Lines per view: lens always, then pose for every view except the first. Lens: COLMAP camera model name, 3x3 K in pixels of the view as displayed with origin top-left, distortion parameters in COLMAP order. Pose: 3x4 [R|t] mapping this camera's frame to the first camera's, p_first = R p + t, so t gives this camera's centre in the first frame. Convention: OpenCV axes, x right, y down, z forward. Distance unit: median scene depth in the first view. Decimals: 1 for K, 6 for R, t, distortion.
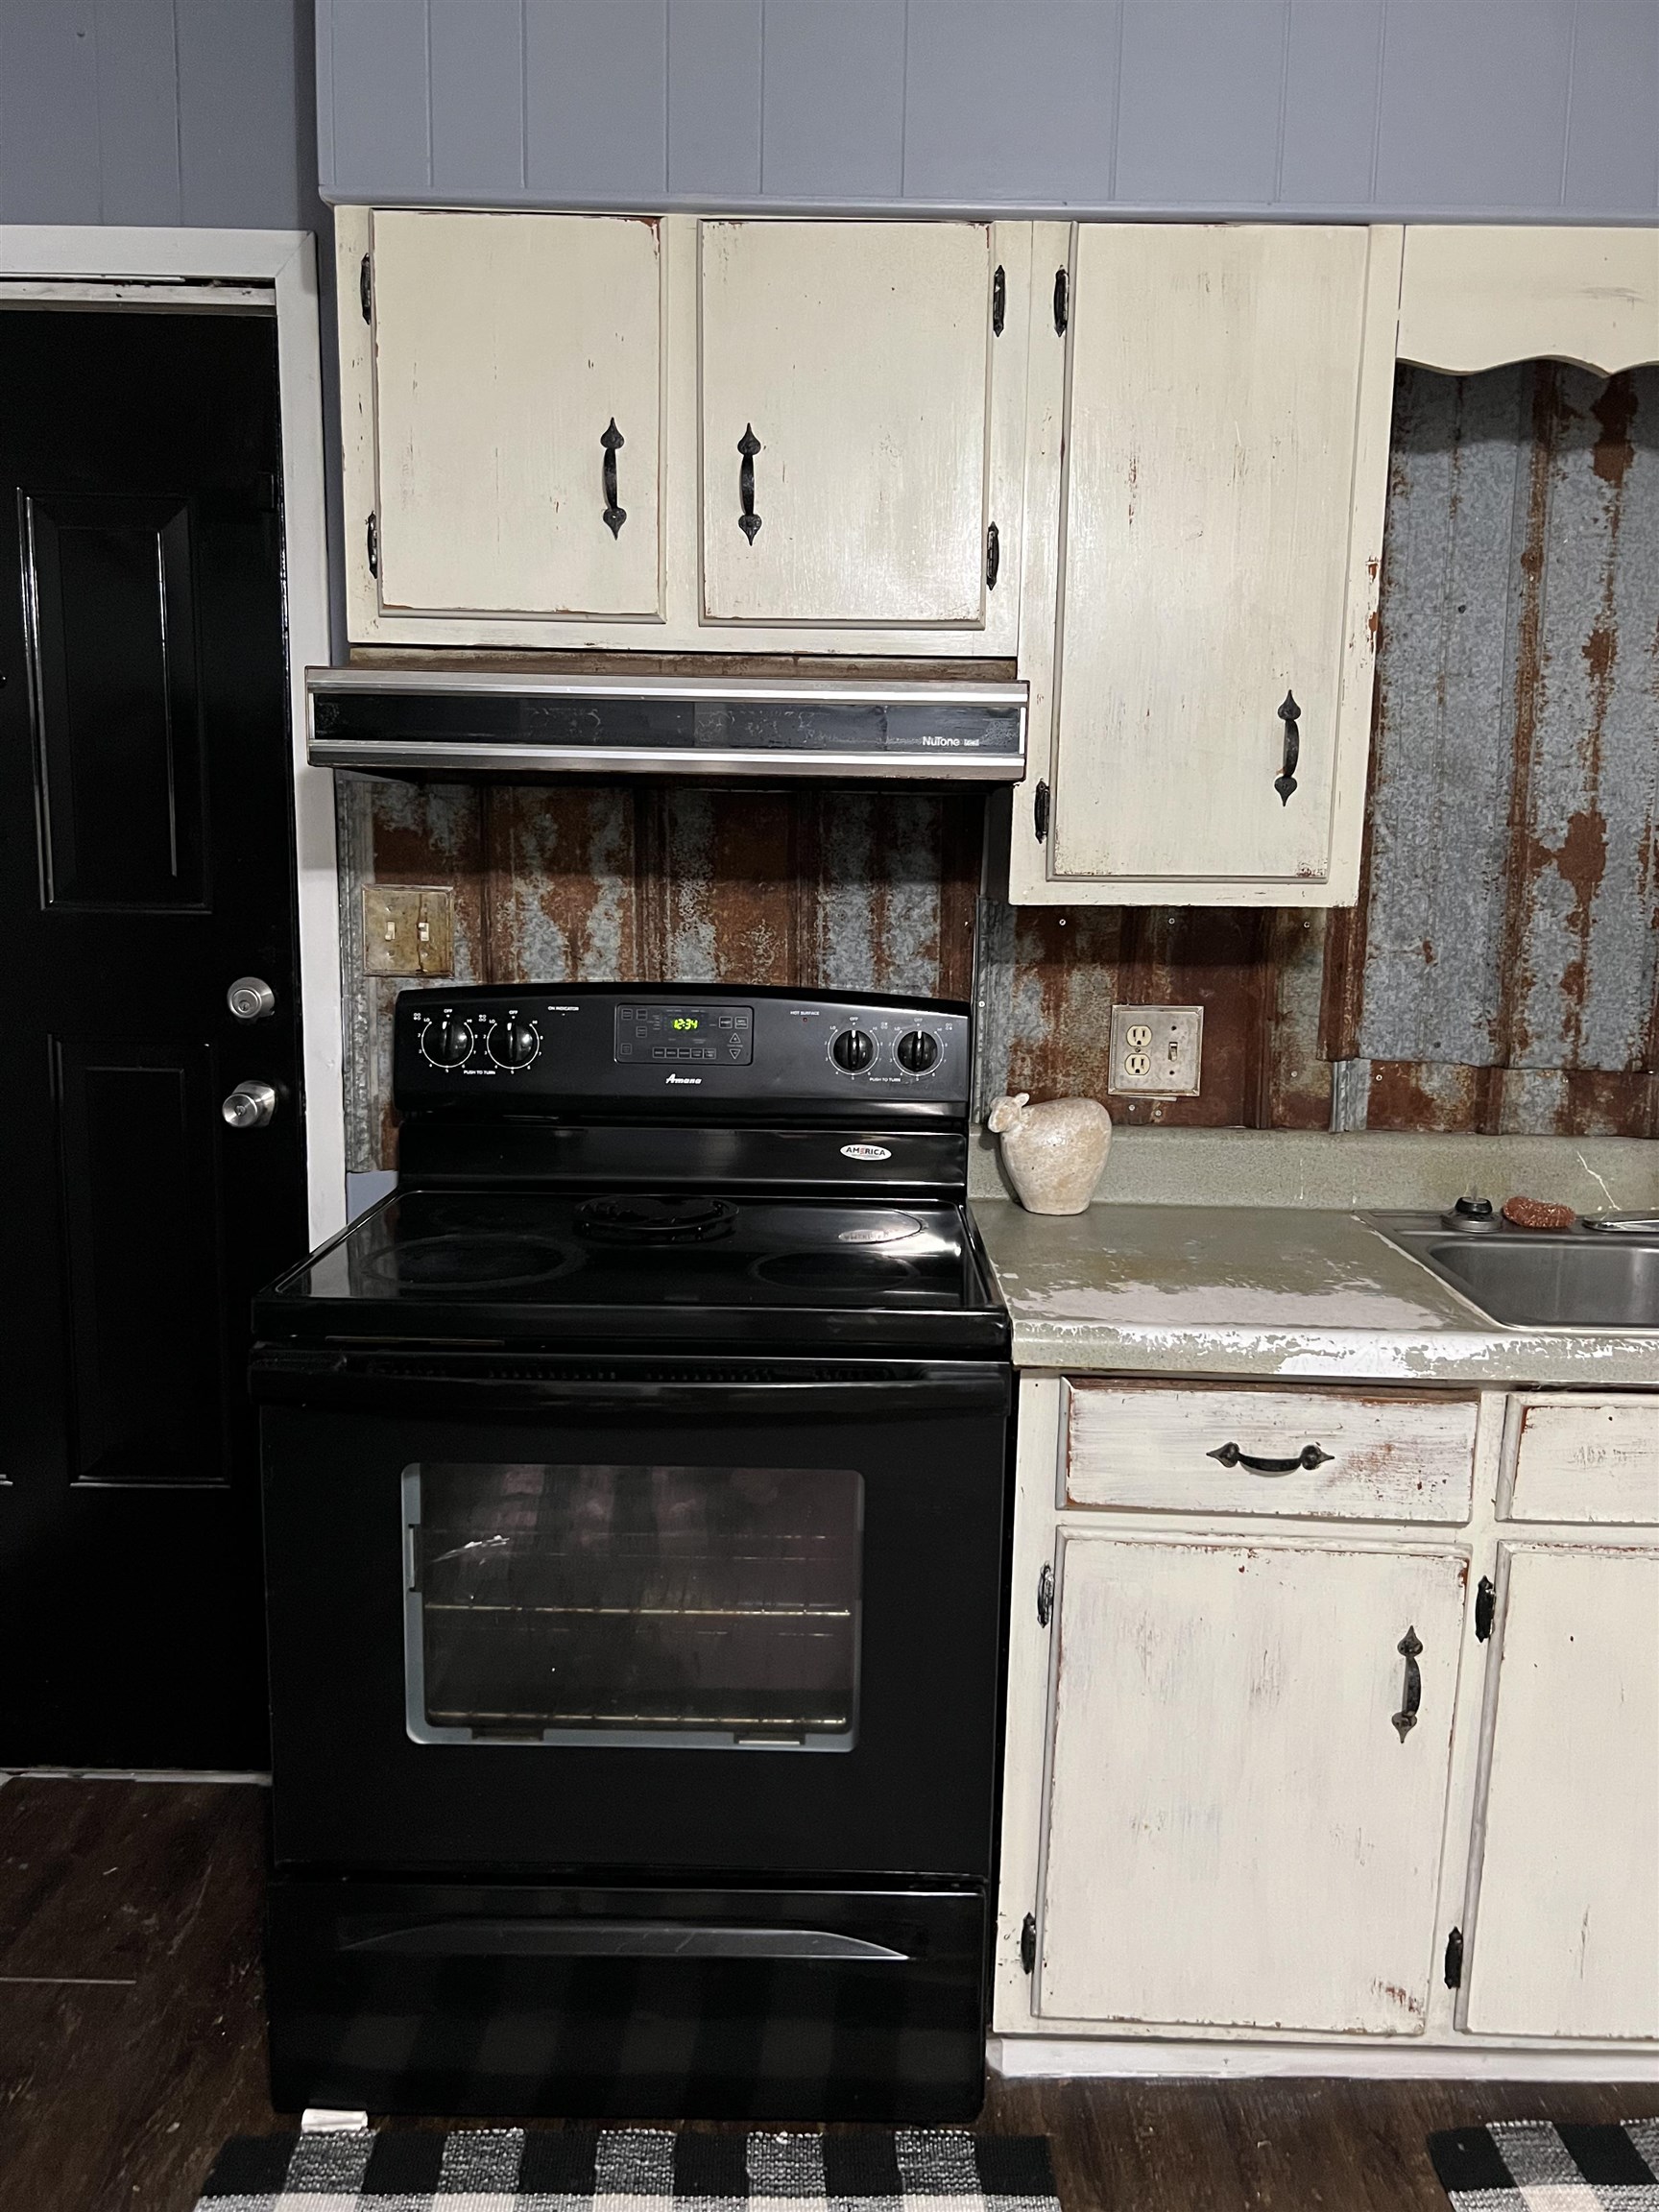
lens RADIAL K [[1668.8, 0, 835.2], [0, 1668.8, 1105.4], [0, 0, 1]] dist [0.060332, -0.083742]
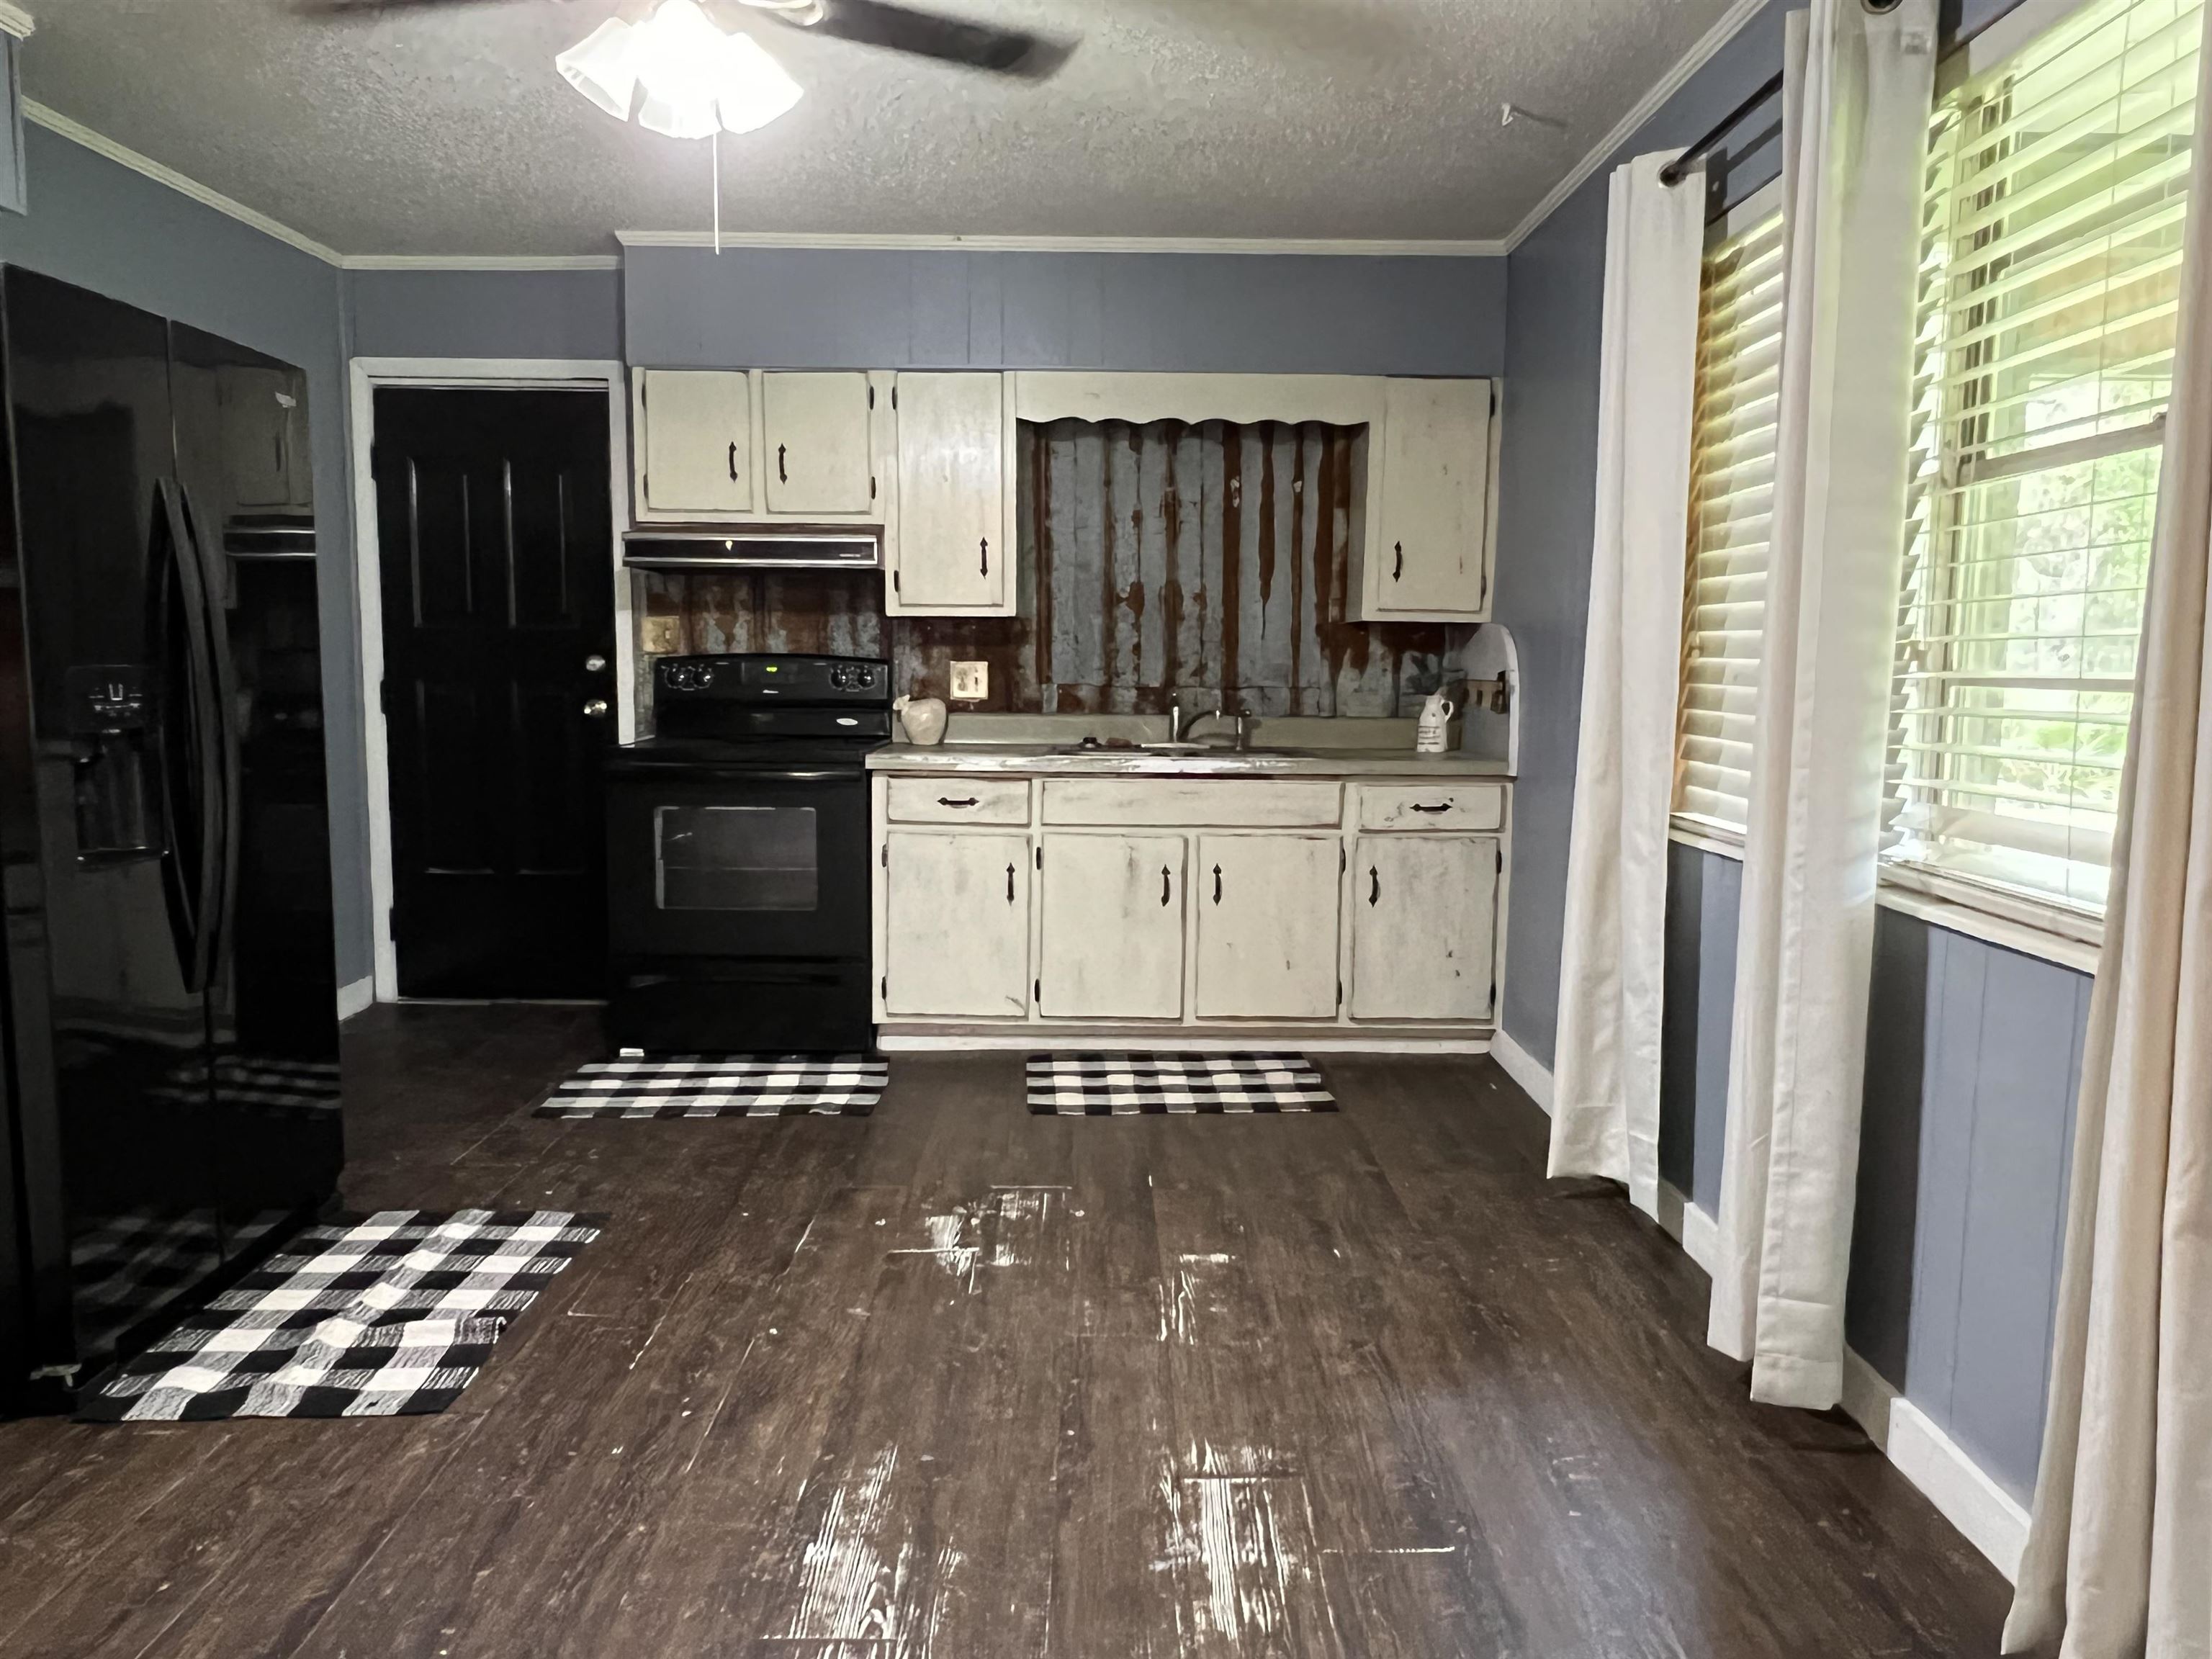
lens RADIAL K [[1550.1, 0, 1106.0], [0, 1550.1, 829.5], [0, 0, 1]] dist [0.002638, -0.002777]
pose [[0.999871, -0.011086, 0.011632, 0.373670], [0.011531, 0.999176, -0.038904, 0.282035], [-0.011192, 0.039033, 0.999175, -1.283305]]
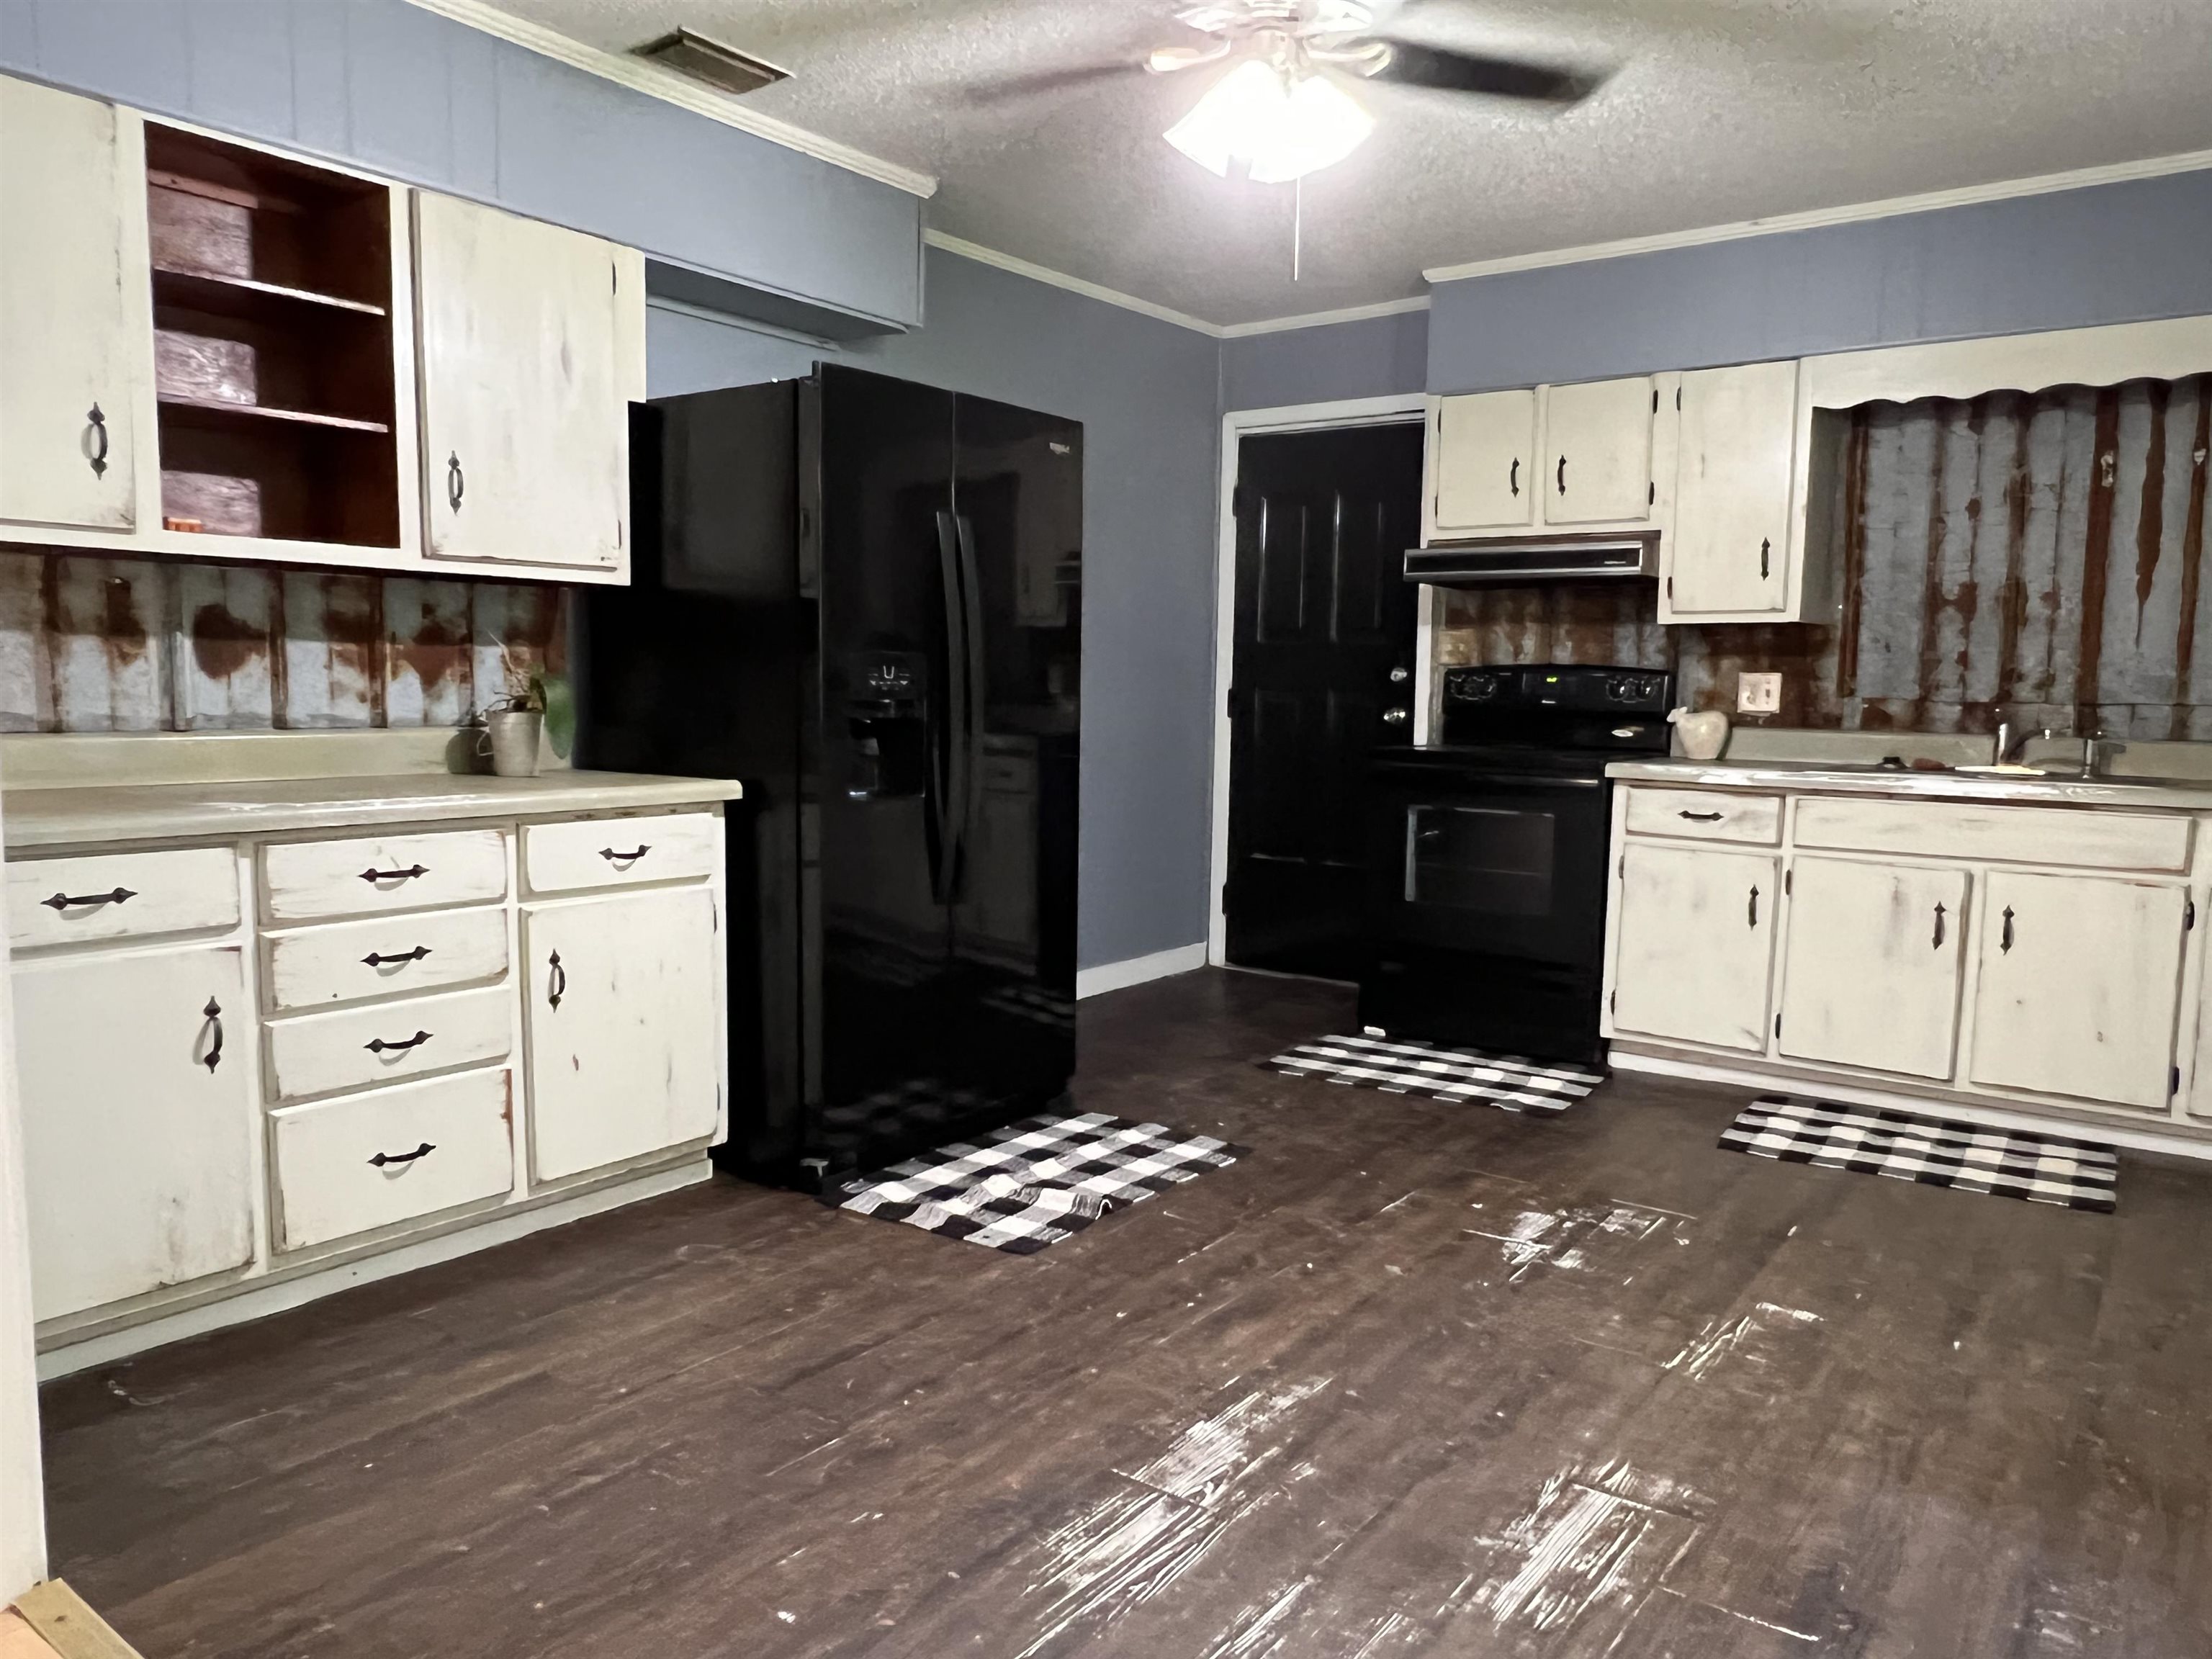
lens RADIAL K [[1549.4, 0, 1115.1], [0, 1549.4, 846.5], [0, 0, 1]] dist [0.002947, -0.001261]
pose [[0.808757, 0.056937, -0.585380, 0.752228], [-0.090363, 0.995515, -0.028017, 0.323306], [0.581159, 0.075555, 0.810275, -1.240115]]
